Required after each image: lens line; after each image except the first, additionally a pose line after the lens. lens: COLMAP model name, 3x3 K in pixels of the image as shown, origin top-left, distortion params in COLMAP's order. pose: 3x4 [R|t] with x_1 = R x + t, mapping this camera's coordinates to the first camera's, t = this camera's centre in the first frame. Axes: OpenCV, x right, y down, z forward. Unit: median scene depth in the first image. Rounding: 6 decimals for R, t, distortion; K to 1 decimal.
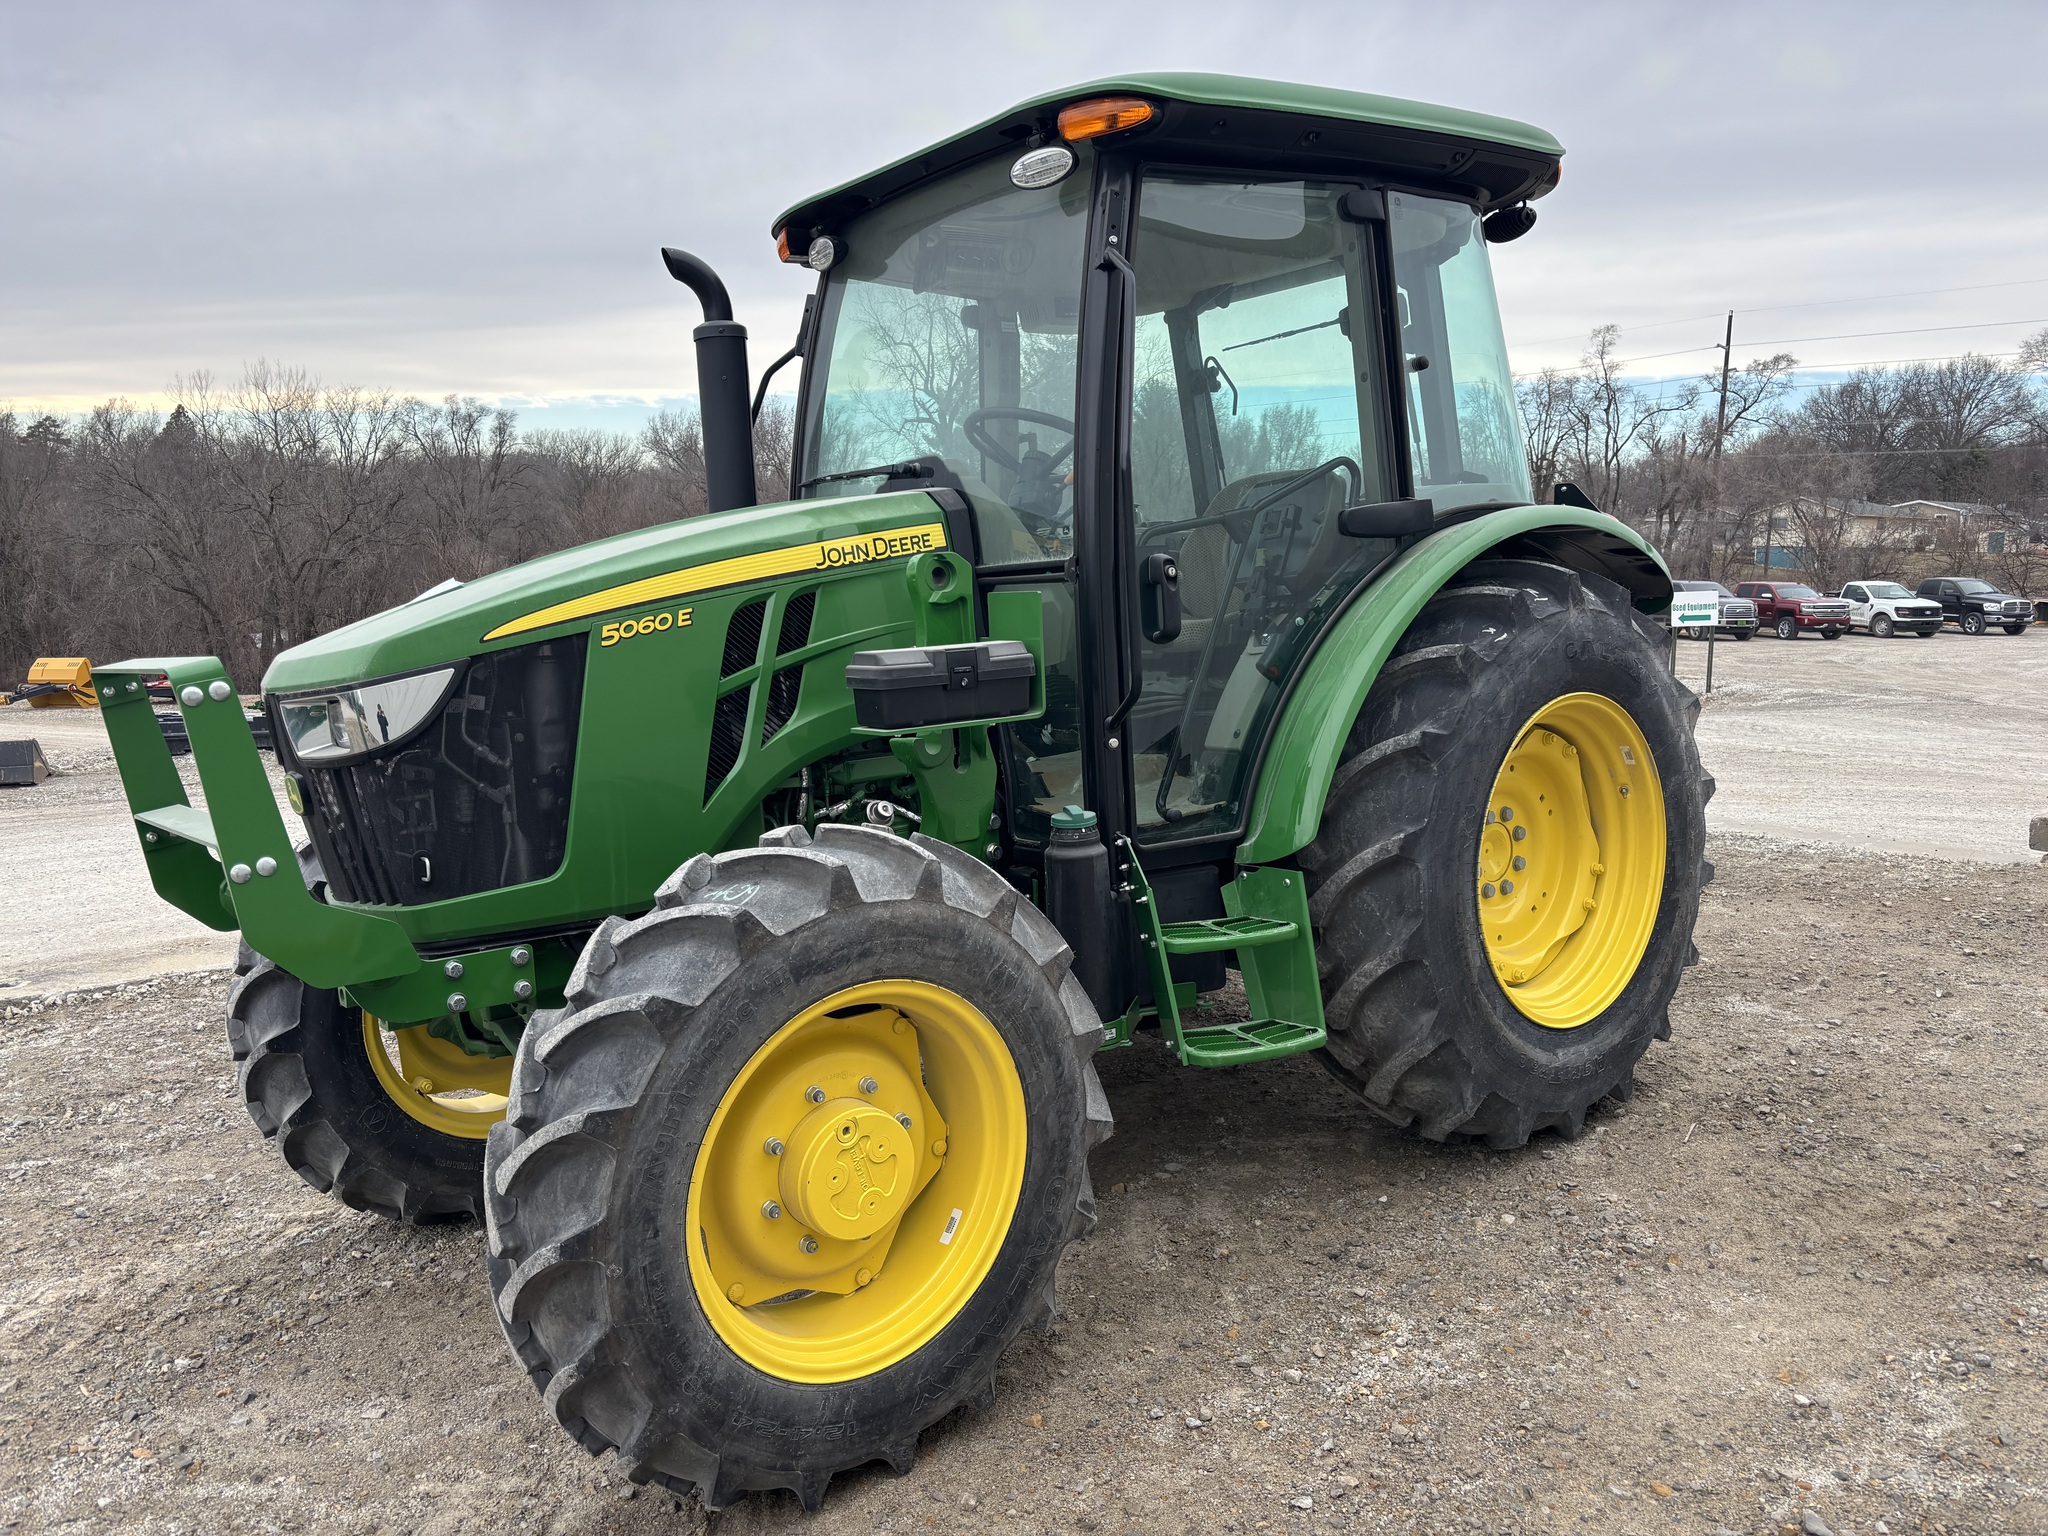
lens RADIAL K [[1555.8, 0, 1024.0], [0, 1555.8, 768.0], [0, 0, 1]] dist [0.028533, -0.000744]
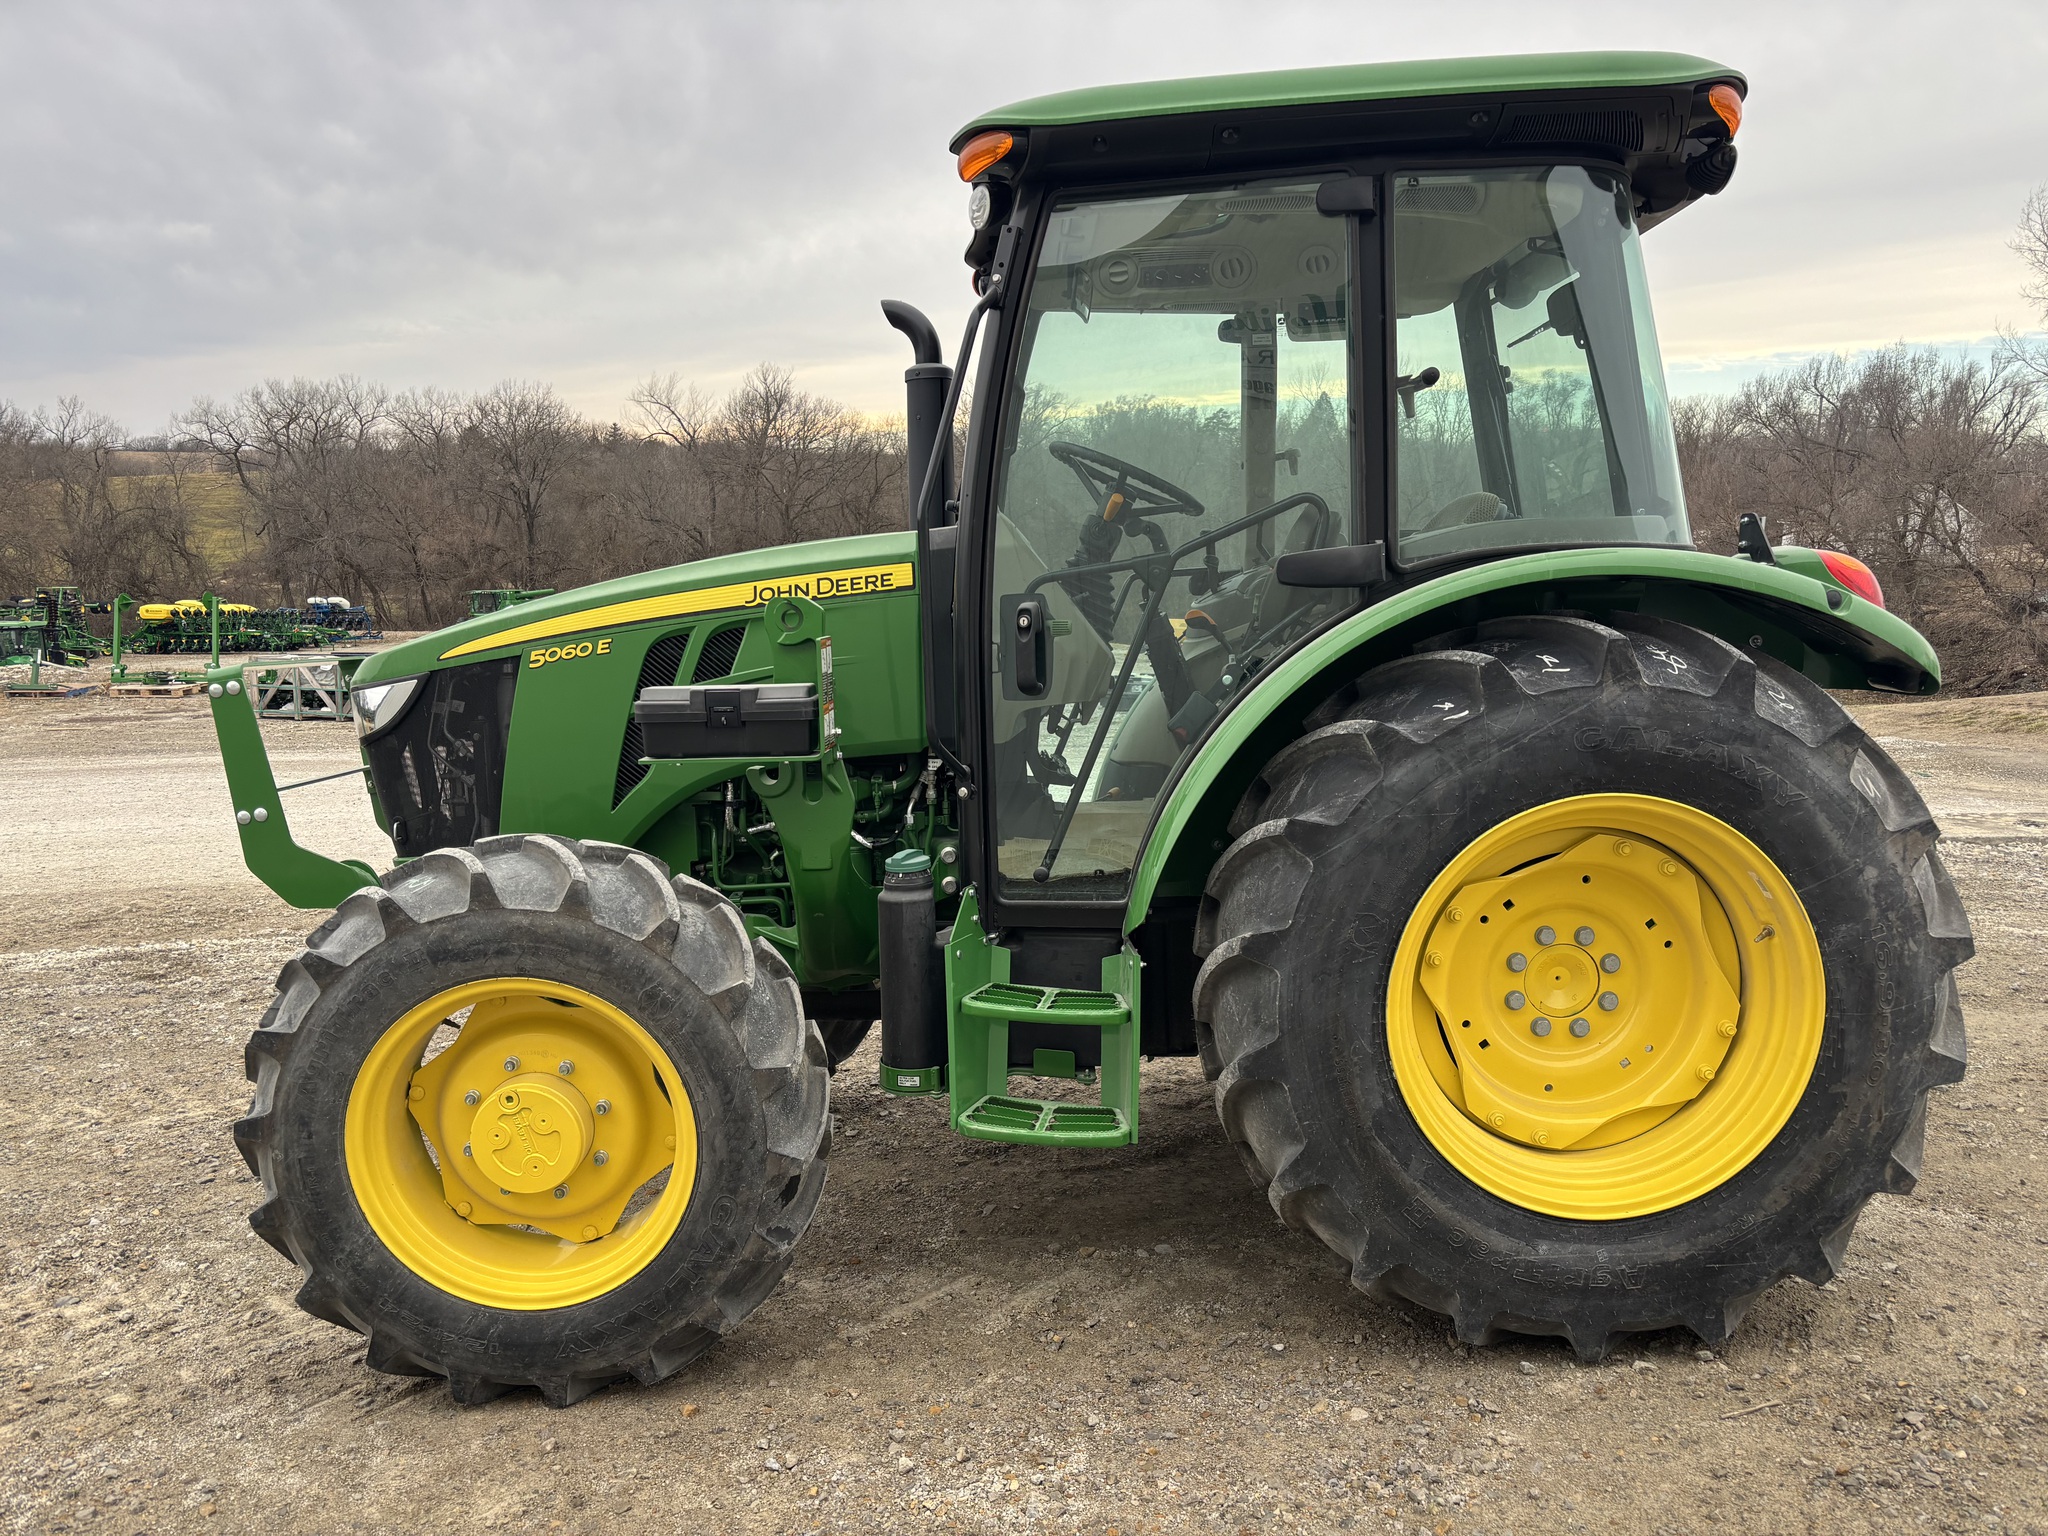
lens RADIAL K [[1554.6, 0, 1024.0], [0, 1554.6, 768.0], [0, 0, 1]] dist [0.003582, 0.002408]
pose [[0.780911, 0.101599, -0.616324, 0.711960], [-0.090357, 0.994679, 0.049483, -0.086177], [0.618072, 0.017048, 0.785936, 0.258432]]
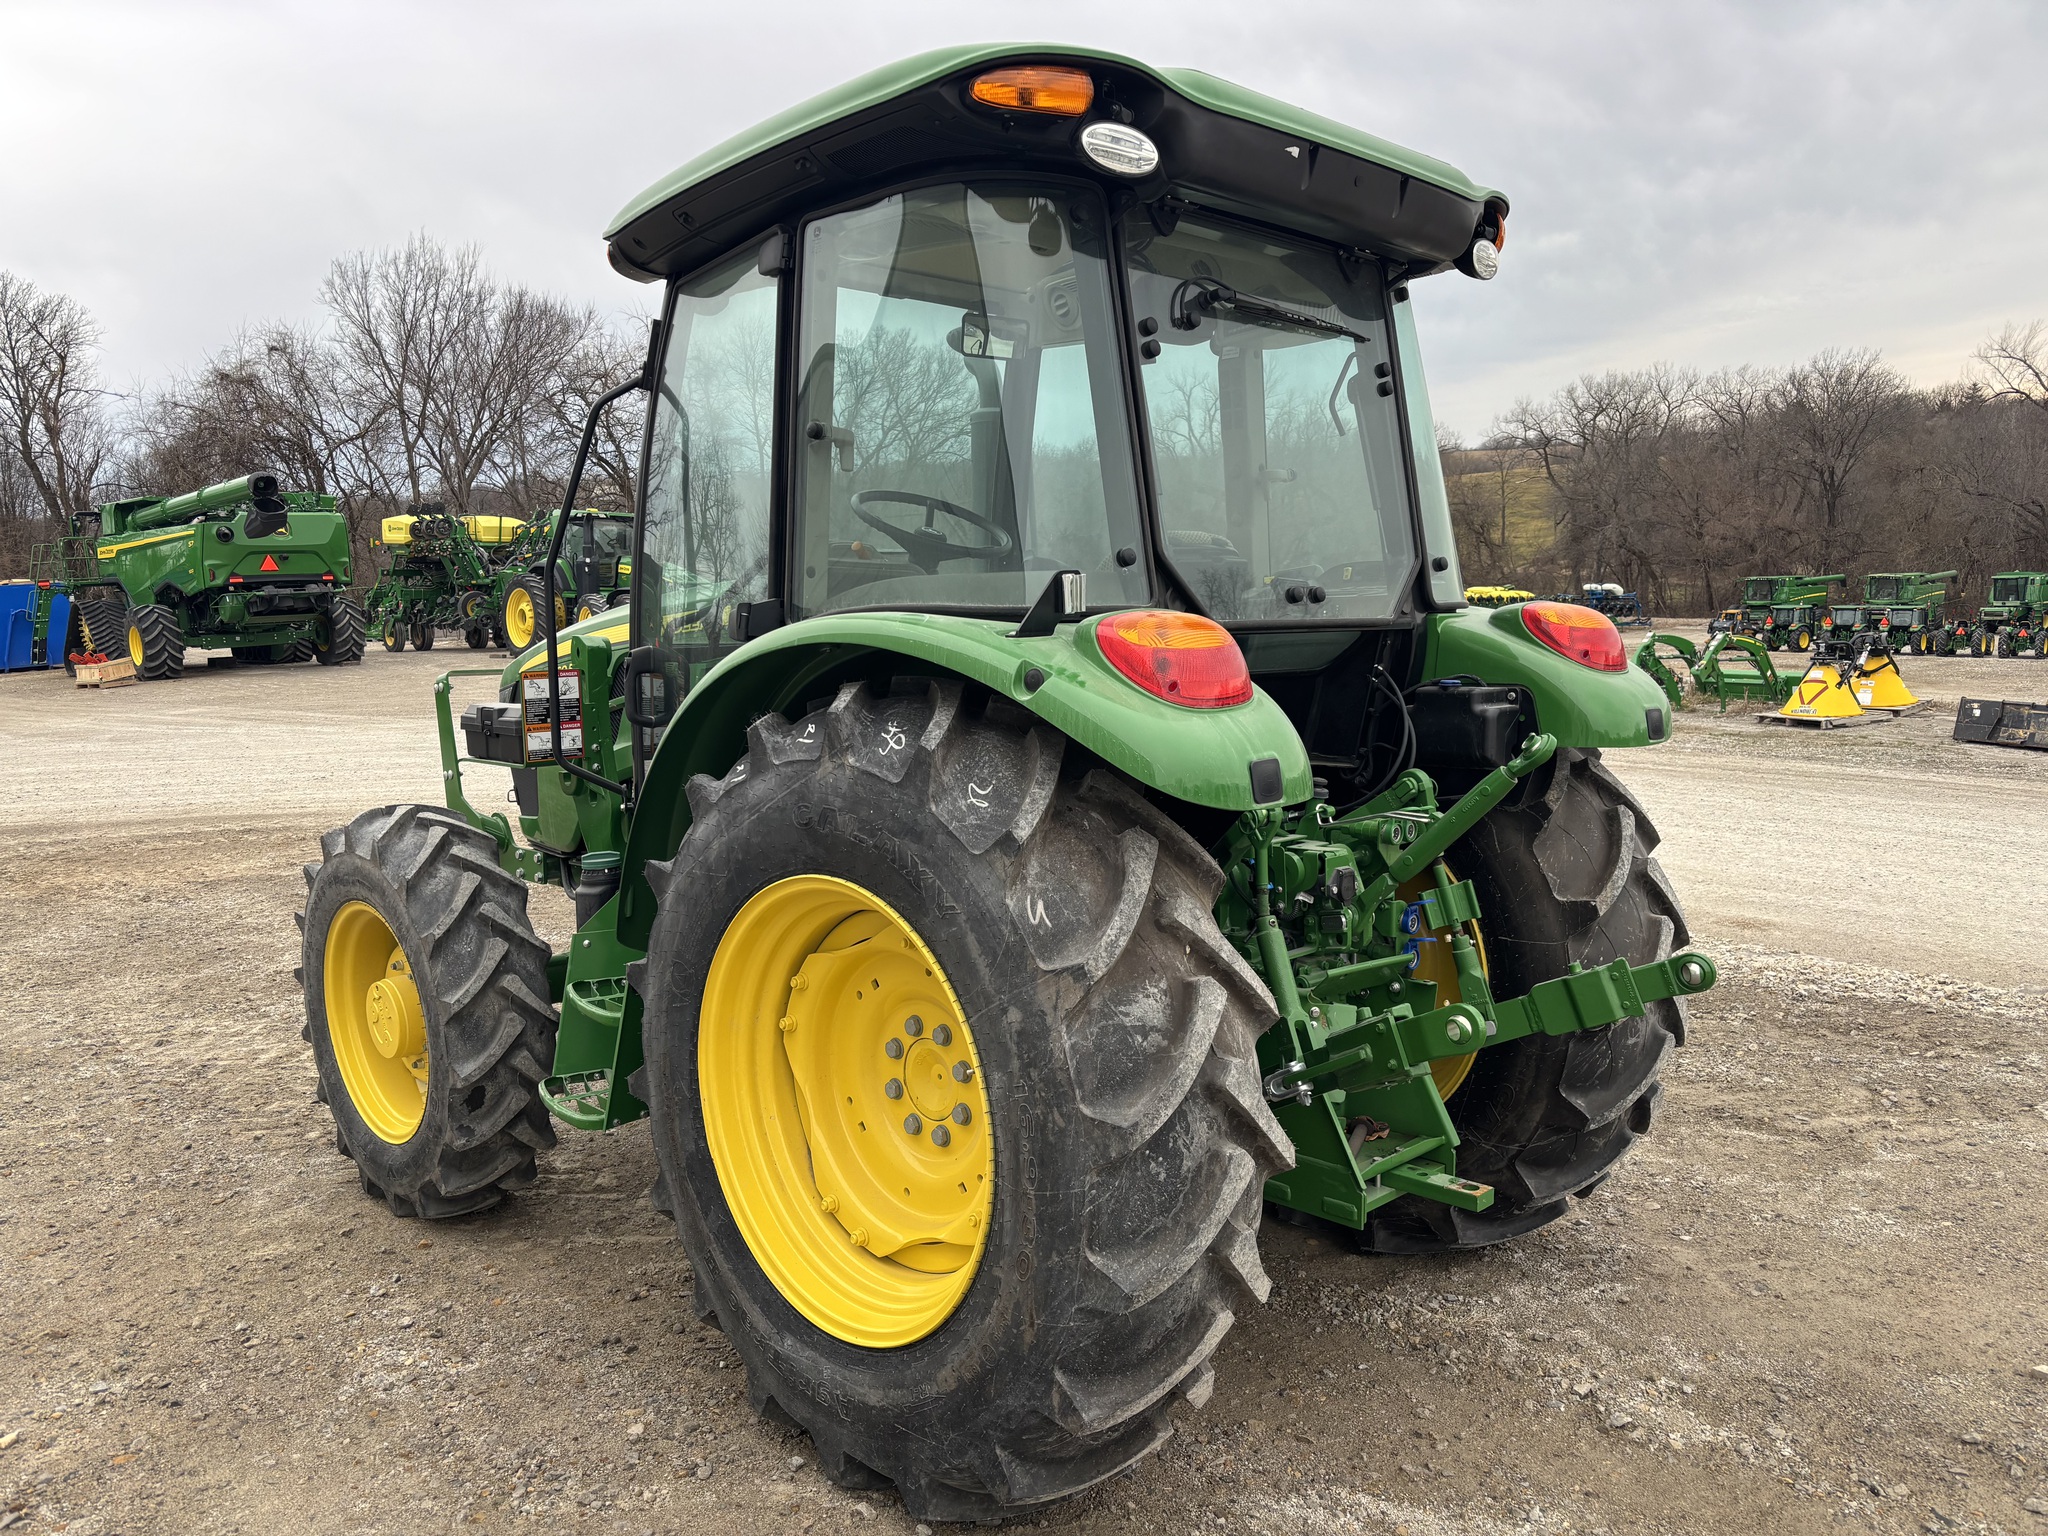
lens RADIAL K [[1582.4, 0, 1034.6], [0, 1582.4, 704.3], [0, 0, 1]] dist [0.004913, -0.009011]
pose [[0.080817, 0.110368, -0.990600, 1.281997], [-0.102095, 0.989540, 0.101921, -0.251496], [0.991486, 0.092898, 0.091240, 1.214249]]
